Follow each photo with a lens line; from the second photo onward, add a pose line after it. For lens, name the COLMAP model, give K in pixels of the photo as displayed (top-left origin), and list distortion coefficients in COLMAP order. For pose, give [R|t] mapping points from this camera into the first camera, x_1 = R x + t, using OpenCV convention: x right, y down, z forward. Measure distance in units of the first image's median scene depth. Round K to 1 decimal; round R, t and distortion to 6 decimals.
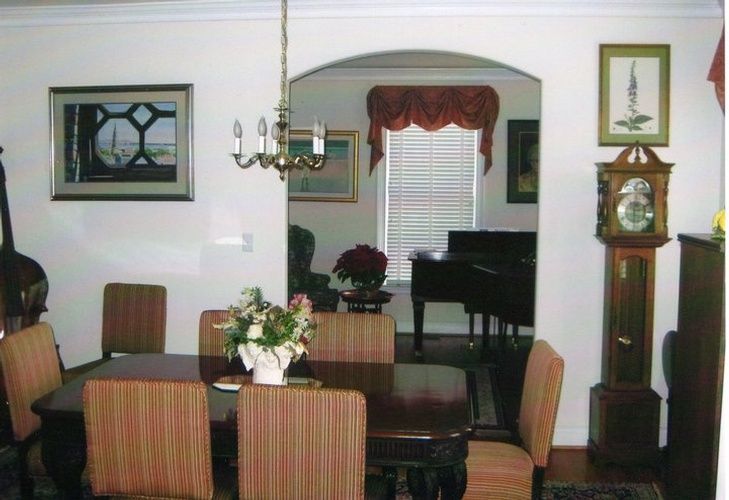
lens RADIAL K [[785.9, 0, 364.5], [0, 785.9, 250.0], [0, 0, 1]] dist [-0.129669, -0.009362]
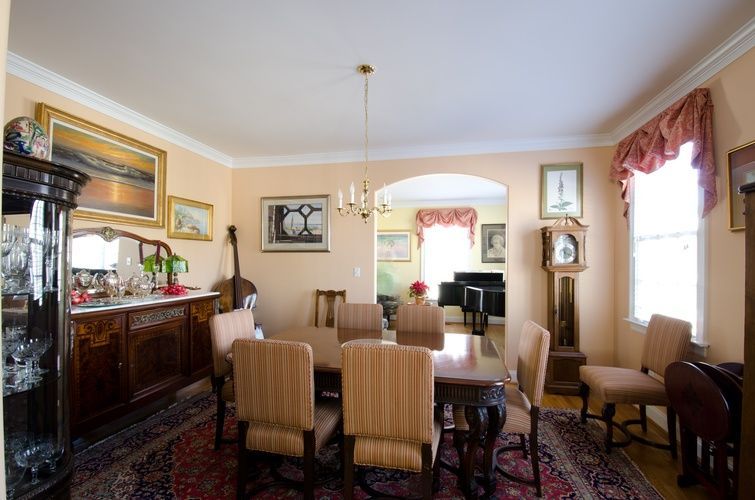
lens RADIAL K [[336.0, 0, 379.7], [0, 336.0, 260.6], [0, 0, 1]] dist [0.000455, -0.000103]
pose [[0.994308, -0.007307, -0.106298, -0.000022], [-0.000568, 0.997268, -0.073869, 0.023495], [0.106547, 0.073508, 0.991587, 0.151479]]
